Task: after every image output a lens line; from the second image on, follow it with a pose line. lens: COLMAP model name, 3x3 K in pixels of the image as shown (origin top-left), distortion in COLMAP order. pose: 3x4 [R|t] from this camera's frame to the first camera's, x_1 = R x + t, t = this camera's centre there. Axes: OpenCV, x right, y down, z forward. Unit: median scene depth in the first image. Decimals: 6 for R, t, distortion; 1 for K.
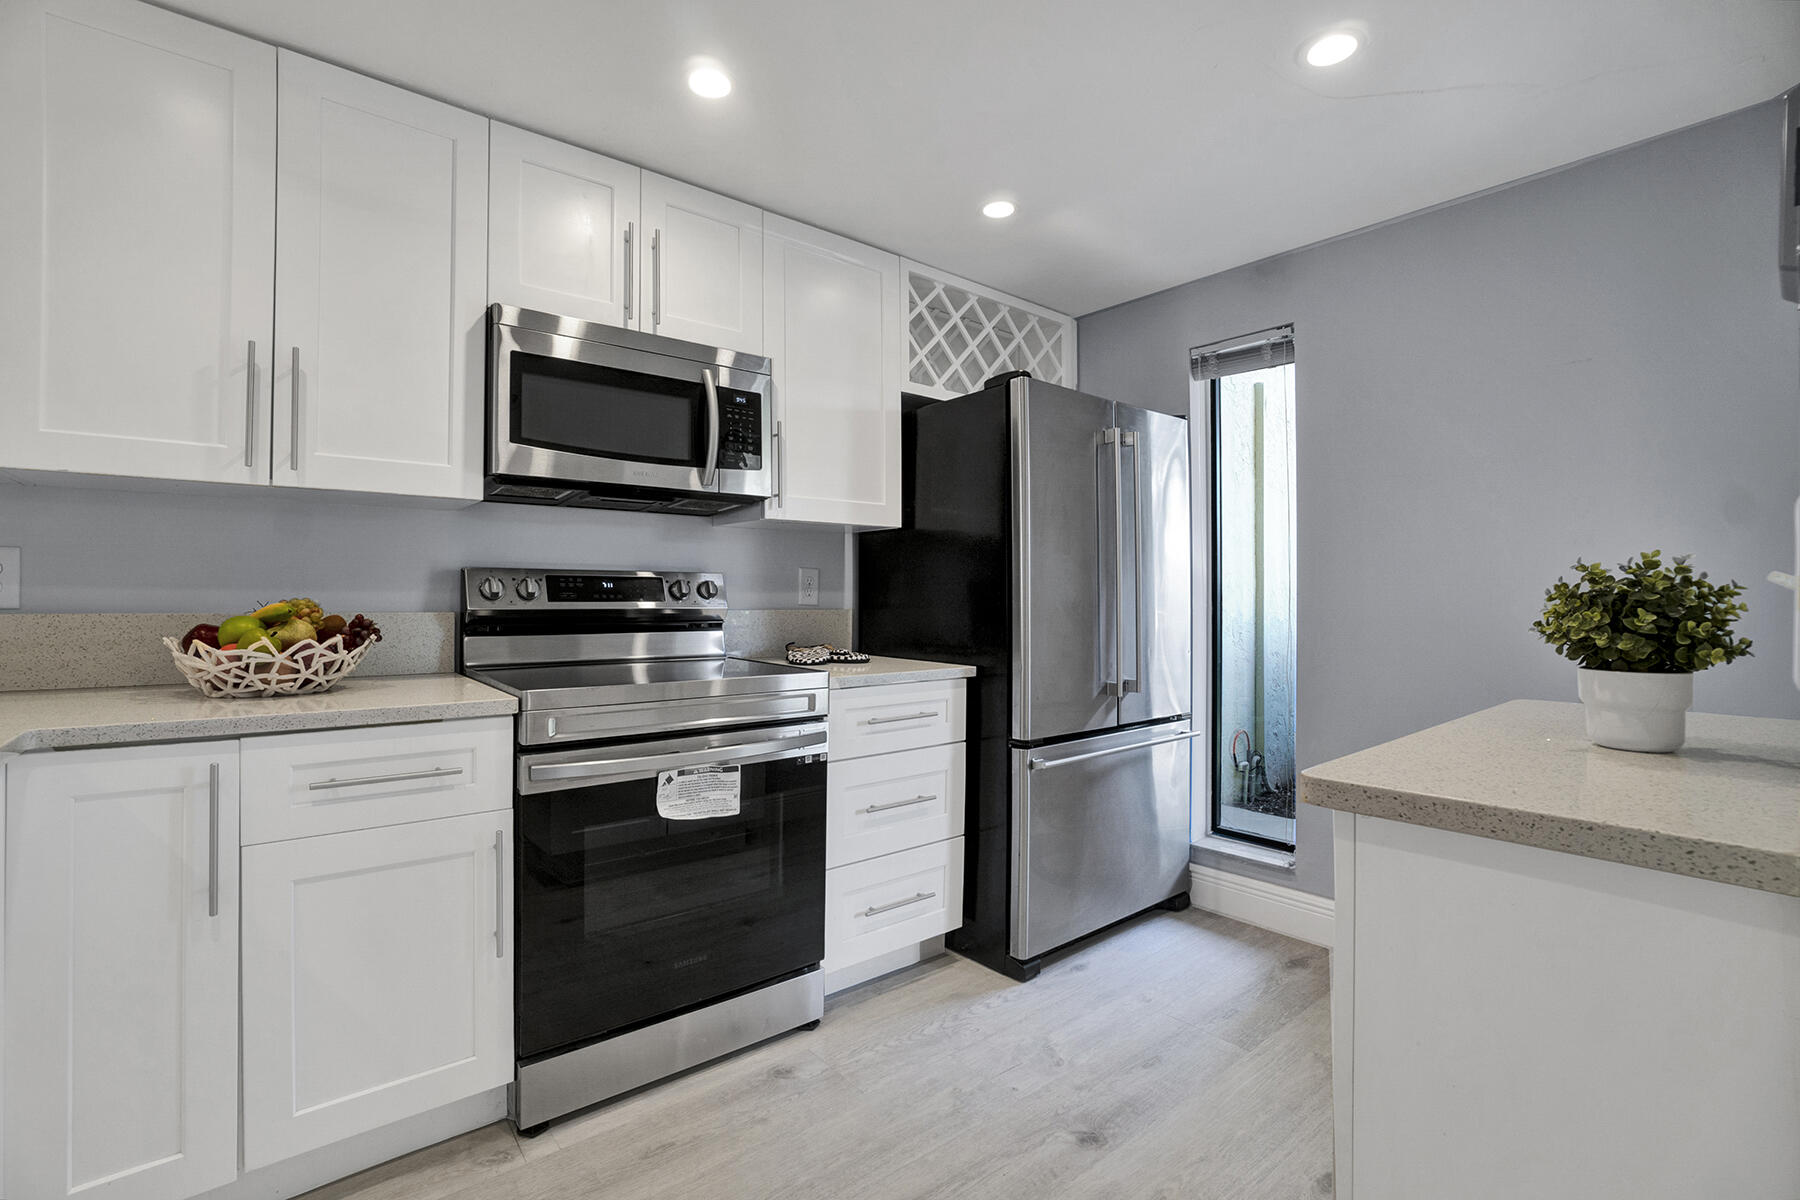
lens RADIAL K [[794.7, 0, 871.5], [0, 794.7, 600.8], [0, 0, 1]] dist [-0.061599, 0.022140]
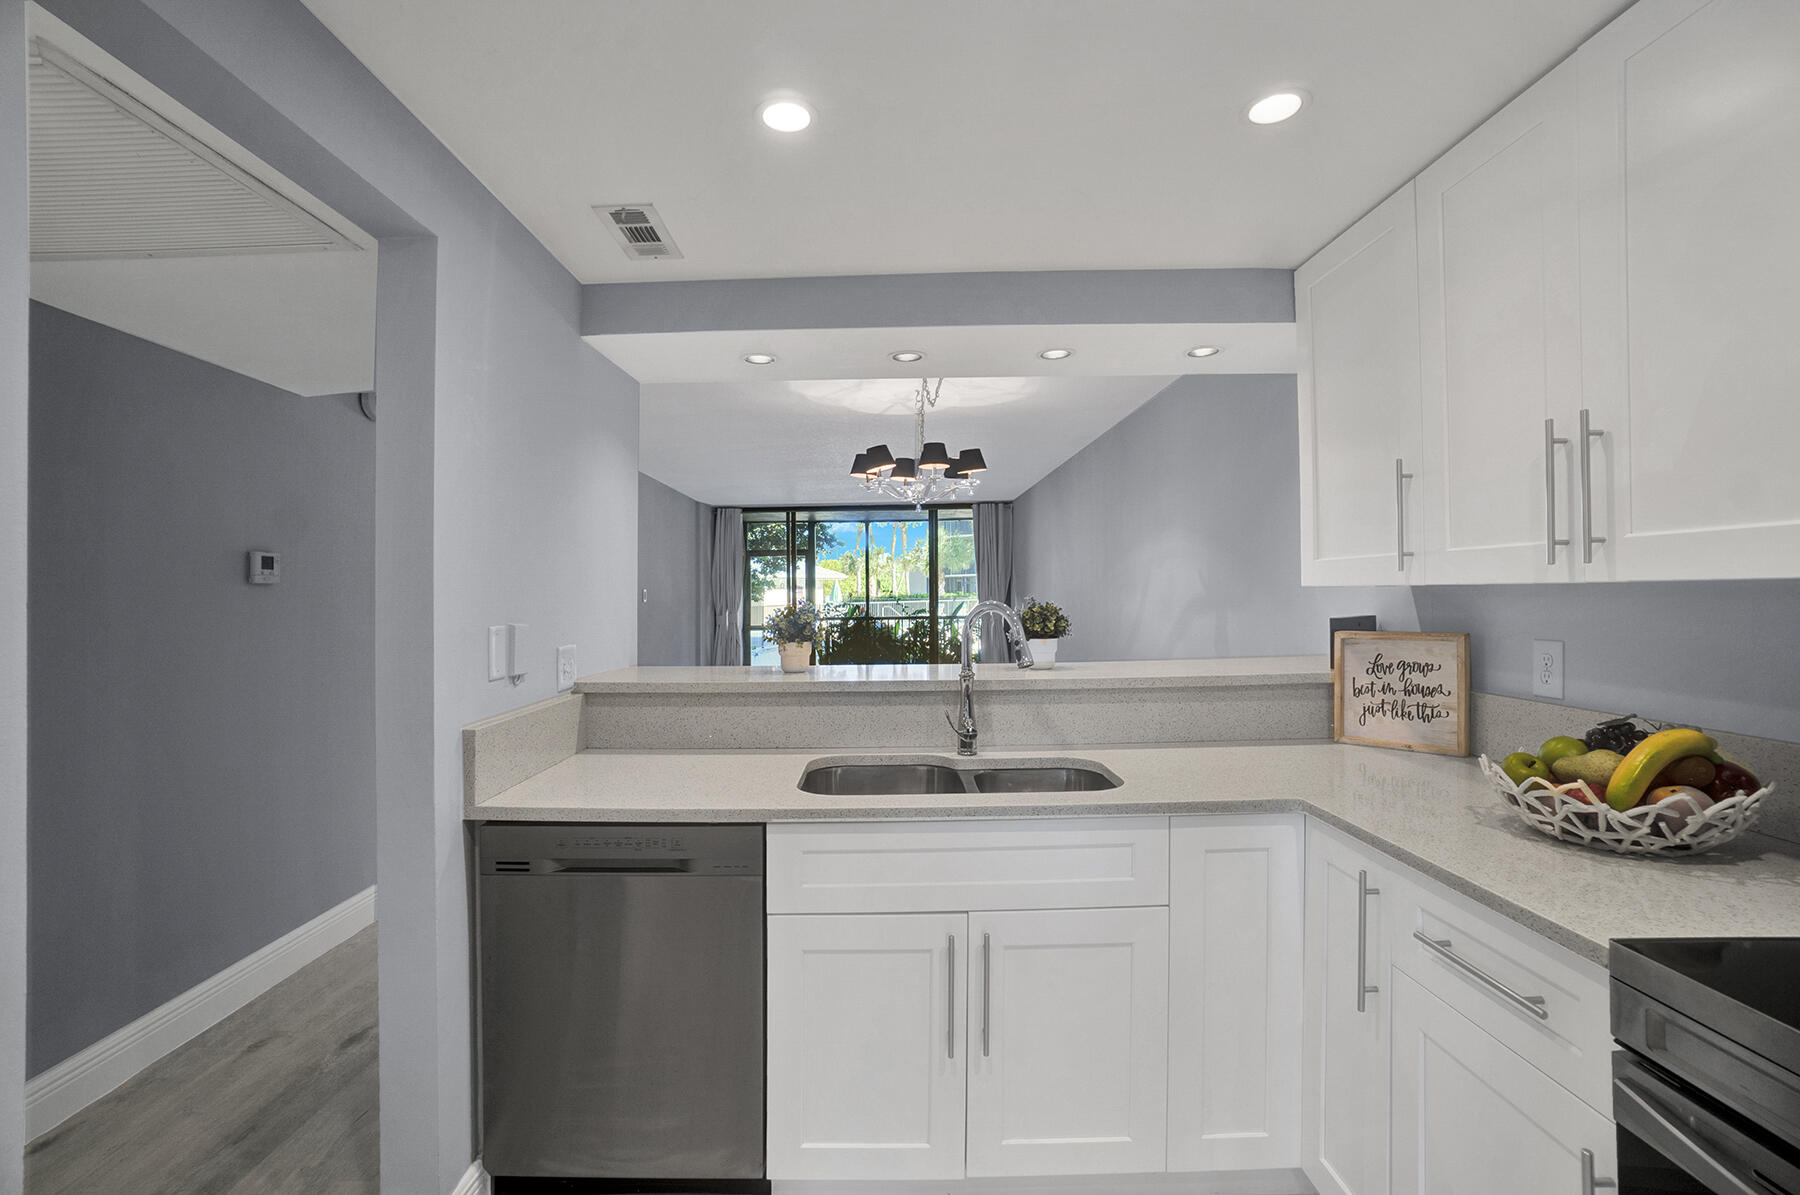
lens RADIAL K [[794.7, 0, 871.5], [0, 794.7, 598.3], [0, 0, 1]] dist [-0.061599, 0.022140]
pose [[-0.642609, 0.007331, -0.766159, 0.300108], [0.006947, 0.999969, 0.003742, -0.126346], [0.766163, -0.002917, -0.642640, 0.827910]]
